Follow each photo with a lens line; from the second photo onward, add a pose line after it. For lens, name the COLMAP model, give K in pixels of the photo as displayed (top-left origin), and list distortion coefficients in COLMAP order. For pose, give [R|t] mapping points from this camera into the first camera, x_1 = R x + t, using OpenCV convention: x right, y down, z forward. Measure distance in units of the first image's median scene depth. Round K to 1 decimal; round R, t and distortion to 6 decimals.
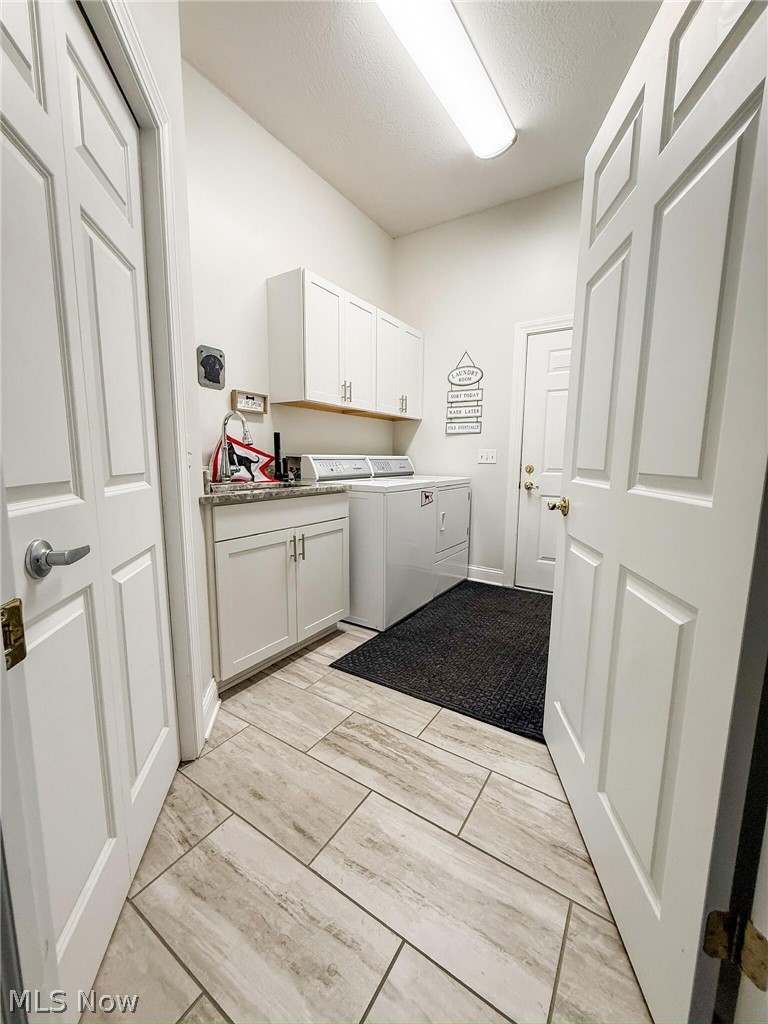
lens RADIAL K [[407.6, 0, 385.2], [0, 407.6, 512.9], [0, 0, 1]] dist [-0.007713, 0.000008]
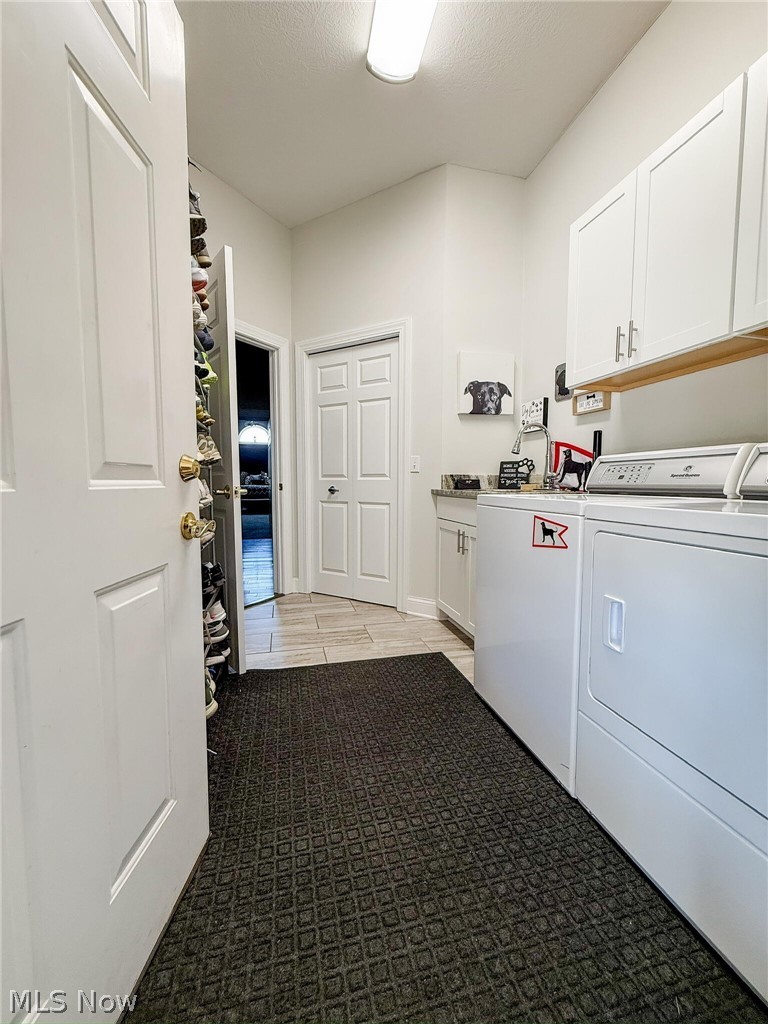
lens RADIAL K [[407.6, 0, 384.1], [0, 407.6, 512.3], [0, 0, 1]] dist [-0.007713, 0.000008]
pose [[-0.680164, 0.047383, -0.731527, 0.832873], [-0.106157, 0.981023, 0.162246, -0.171520], [0.725333, 0.188010, -0.662227, 1.715876]]
